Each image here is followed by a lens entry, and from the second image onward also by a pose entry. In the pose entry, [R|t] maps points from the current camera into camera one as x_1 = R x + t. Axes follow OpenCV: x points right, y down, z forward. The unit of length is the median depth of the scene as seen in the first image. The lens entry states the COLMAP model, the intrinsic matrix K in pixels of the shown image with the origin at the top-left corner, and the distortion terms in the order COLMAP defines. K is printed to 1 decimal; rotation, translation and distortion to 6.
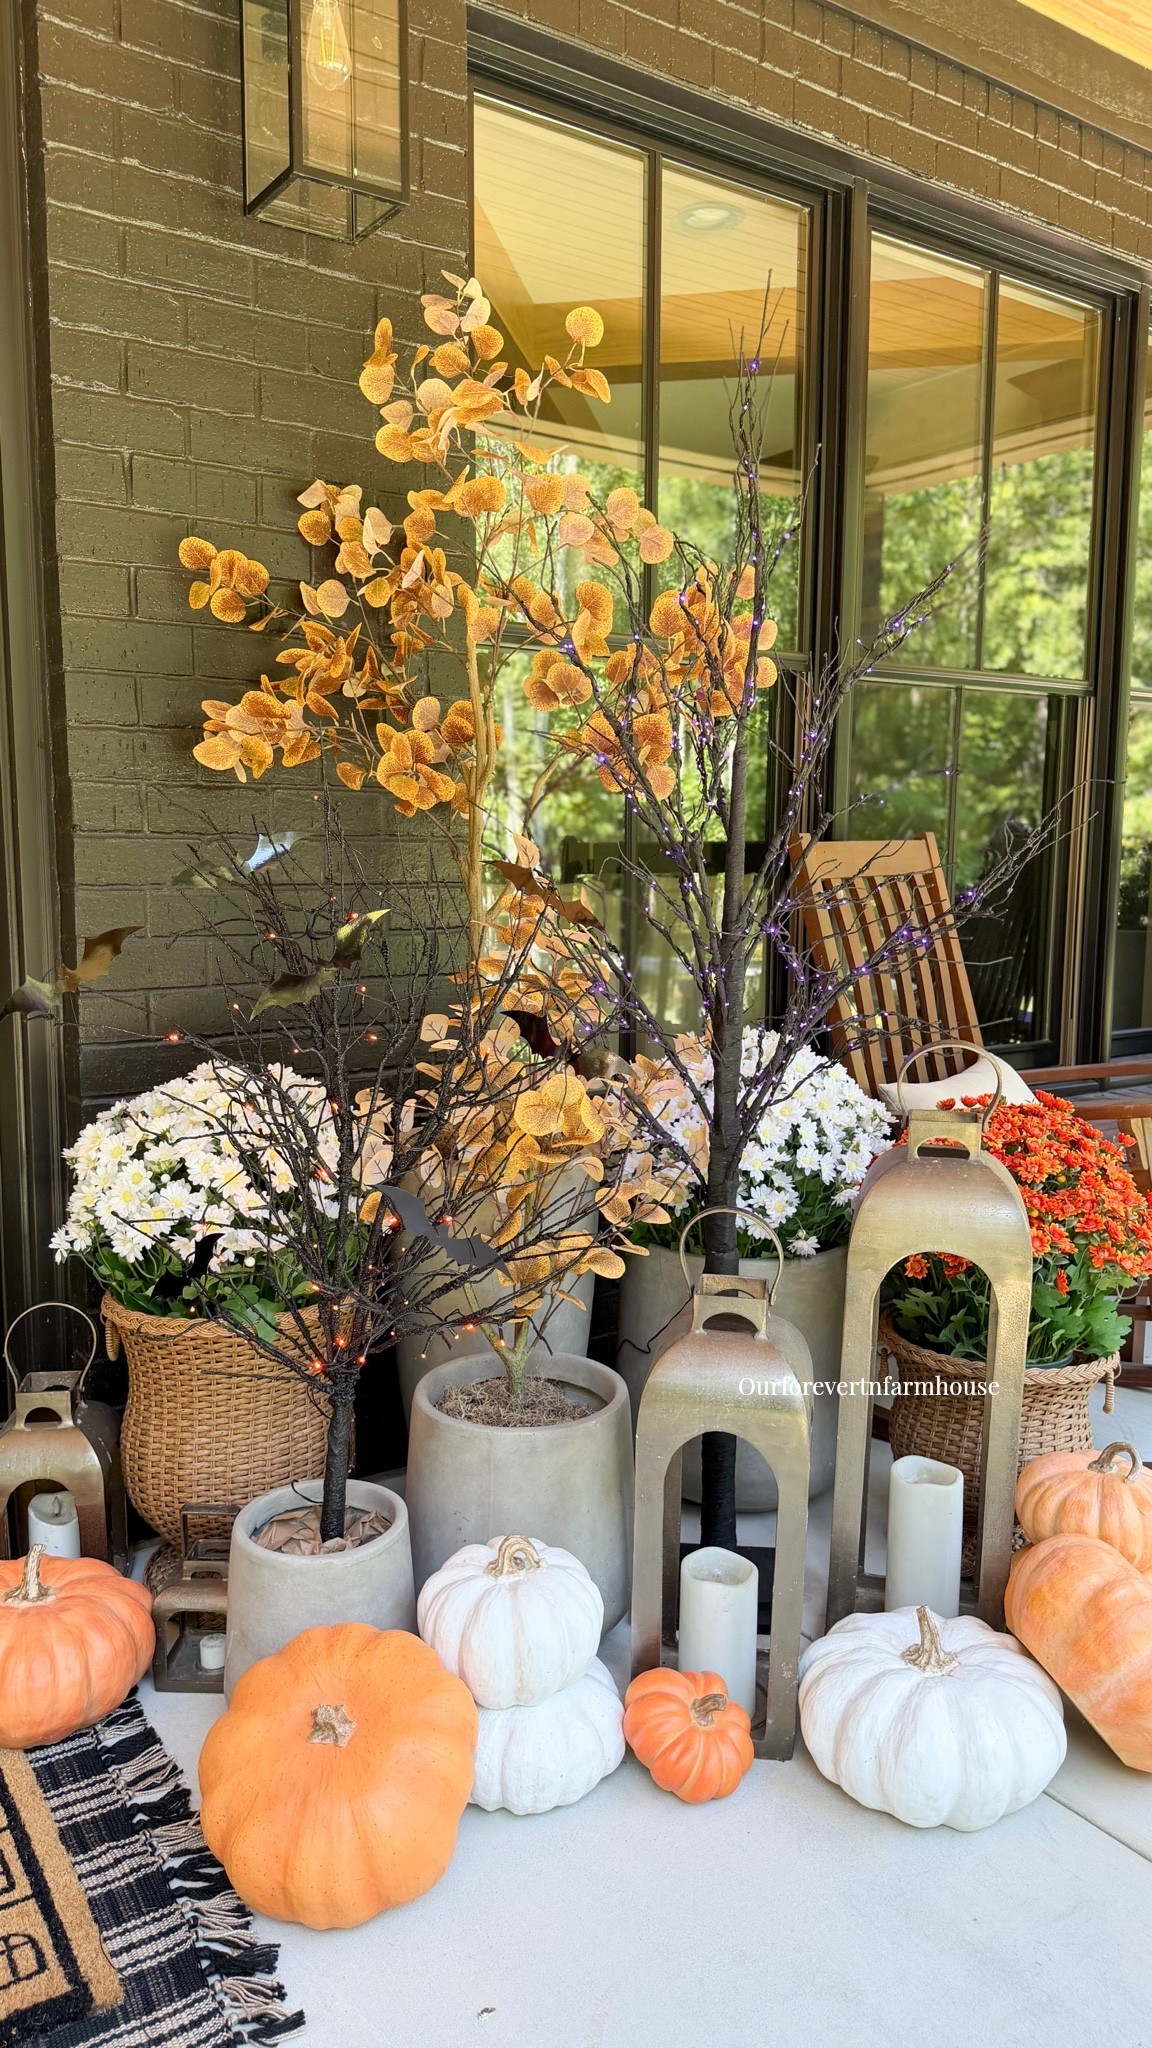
lens RADIAL K [[1415.9, 0, 577.1], [0, 1415.9, 1022.0], [0, 0, 1]] dist [0.051231, -0.066019]
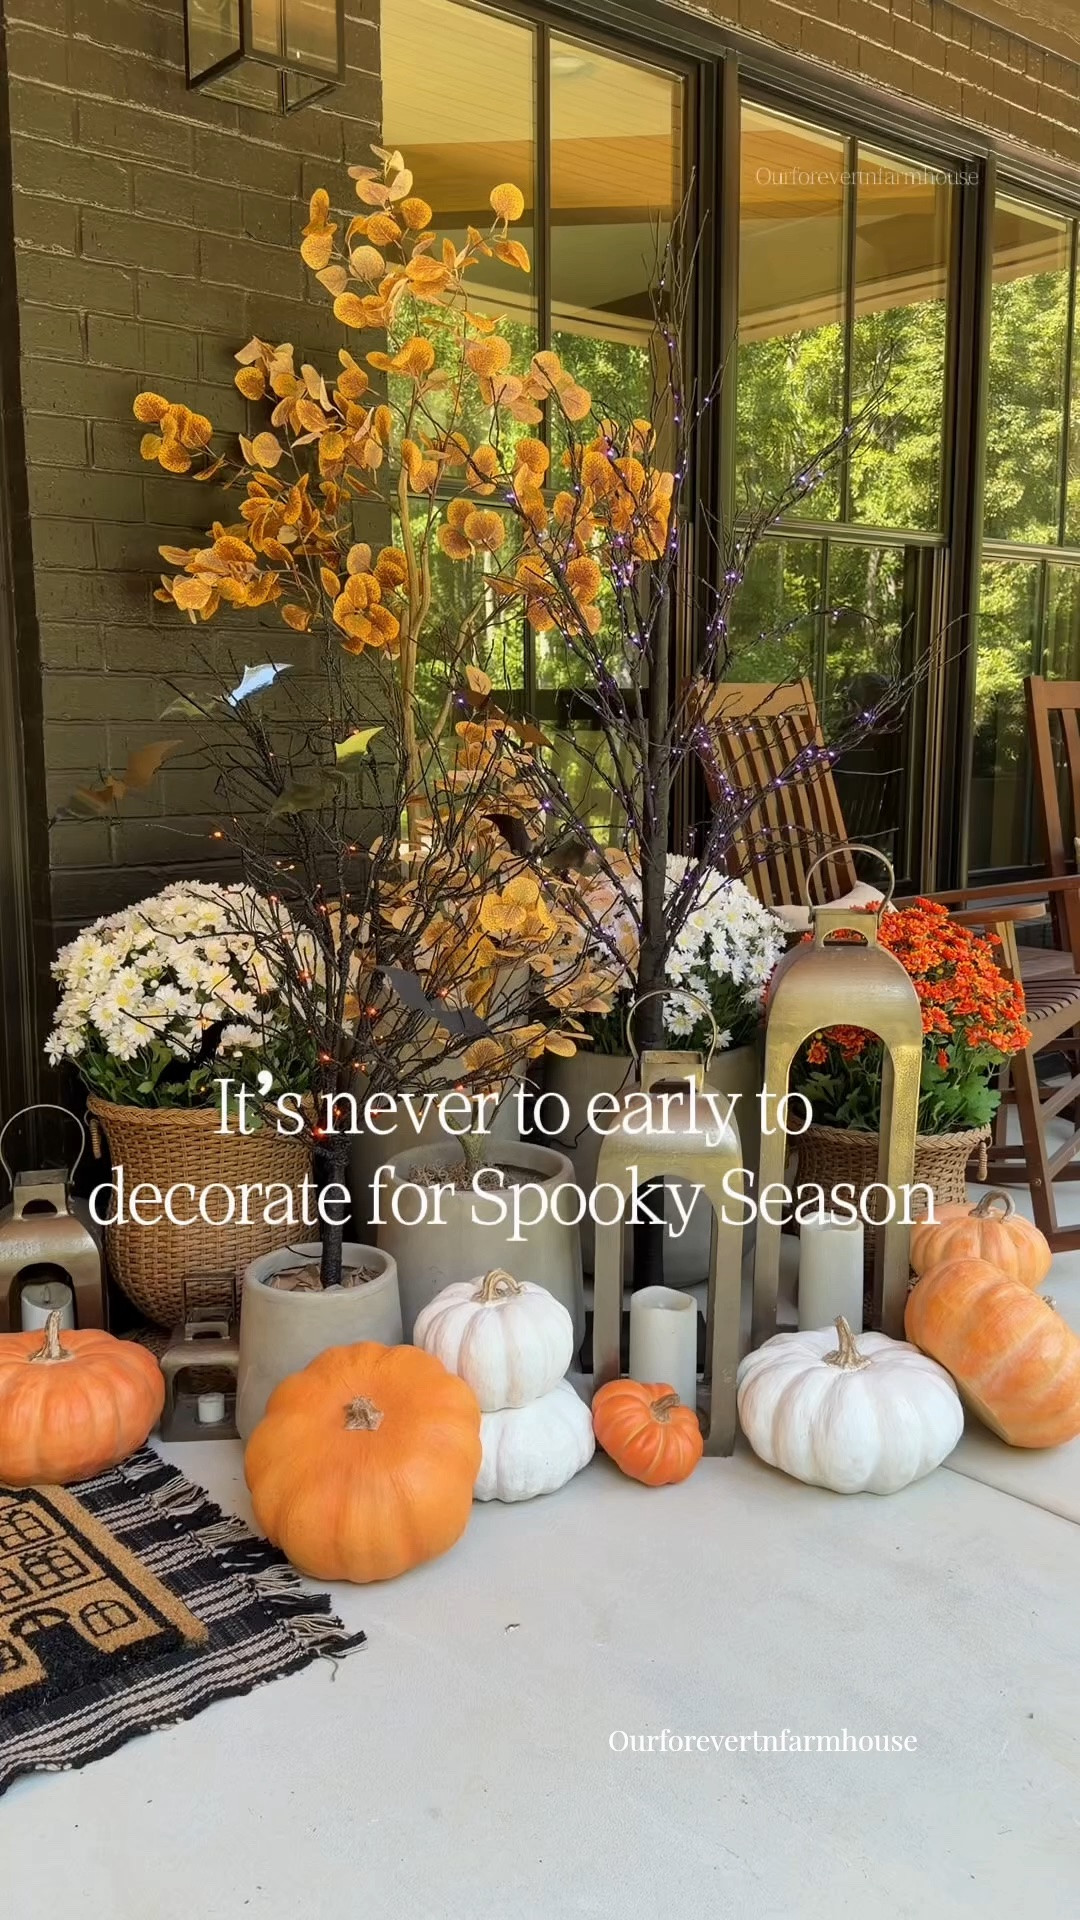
lens RADIAL K [[1551.4, 0, 528.7], [0, 1551.4, 952.8], [0, 0, 1]] dist [0.057691, -0.079121]
pose [[0.995110, -0.024559, 0.095671, -0.108503], [0.022151, 0.999412, 0.026155, 0.057114], [-0.096257, -0.023908, 0.995069, -0.209559]]
